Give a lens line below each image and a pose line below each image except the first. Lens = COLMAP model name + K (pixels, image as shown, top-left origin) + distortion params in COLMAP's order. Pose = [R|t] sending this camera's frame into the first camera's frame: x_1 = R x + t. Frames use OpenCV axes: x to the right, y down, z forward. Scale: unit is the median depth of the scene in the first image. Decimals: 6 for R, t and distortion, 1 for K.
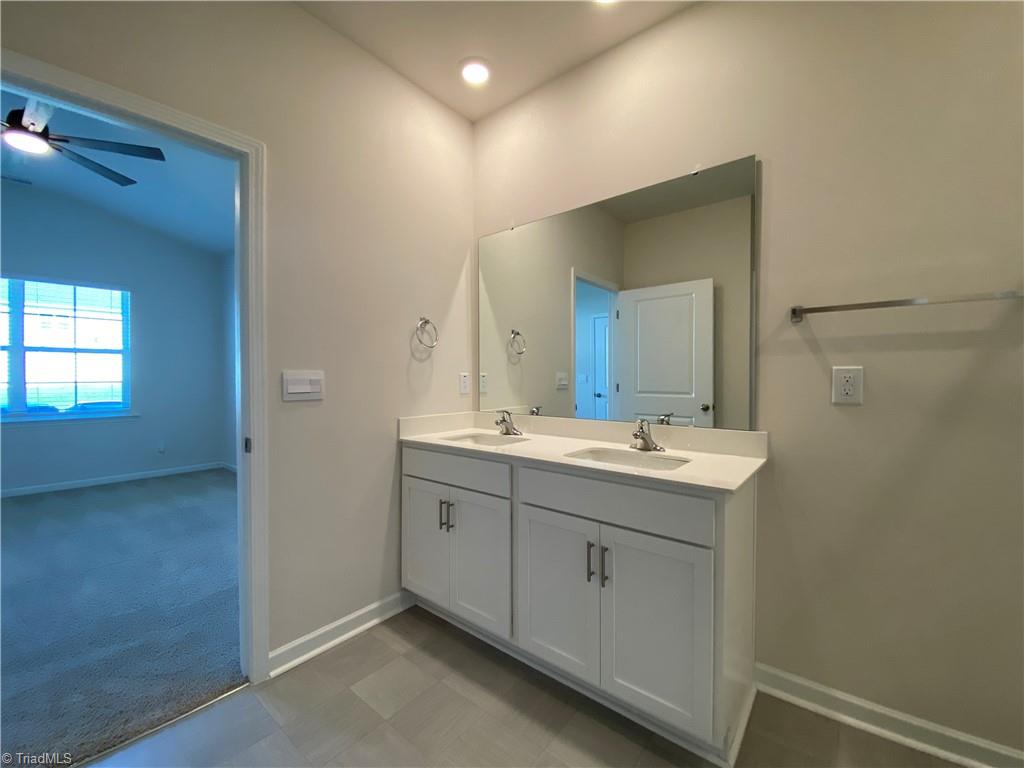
lens RADIAL K [[418.6, 0, 509.2], [0, 418.6, 381.3], [0, 0, 1]] dist [0.022902, -0.021074]
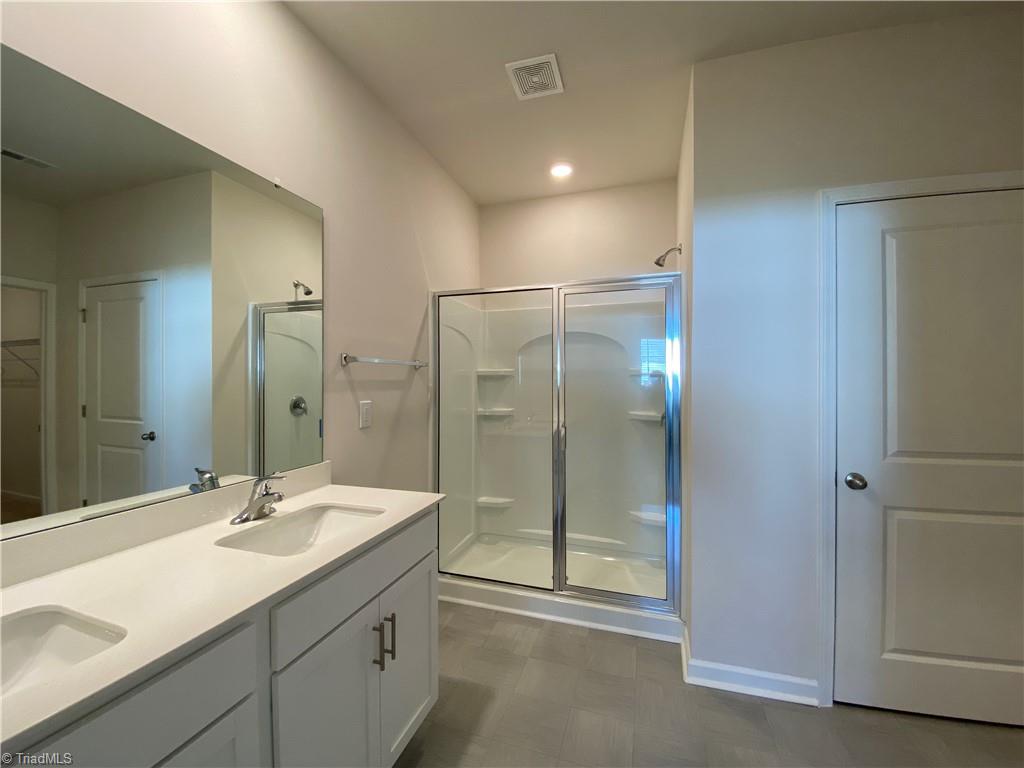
lens RADIAL K [[418.6, 0, 509.2], [0, 418.6, 381.3], [0, 0, 1]] dist [0.022902, -0.021074]
pose [[-0.367392, -0.005631, 0.930049, -0.679965], [0.010148, 0.999898, 0.010062, -0.109277], [-0.930011, 0.013135, -0.367297, 1.053082]]
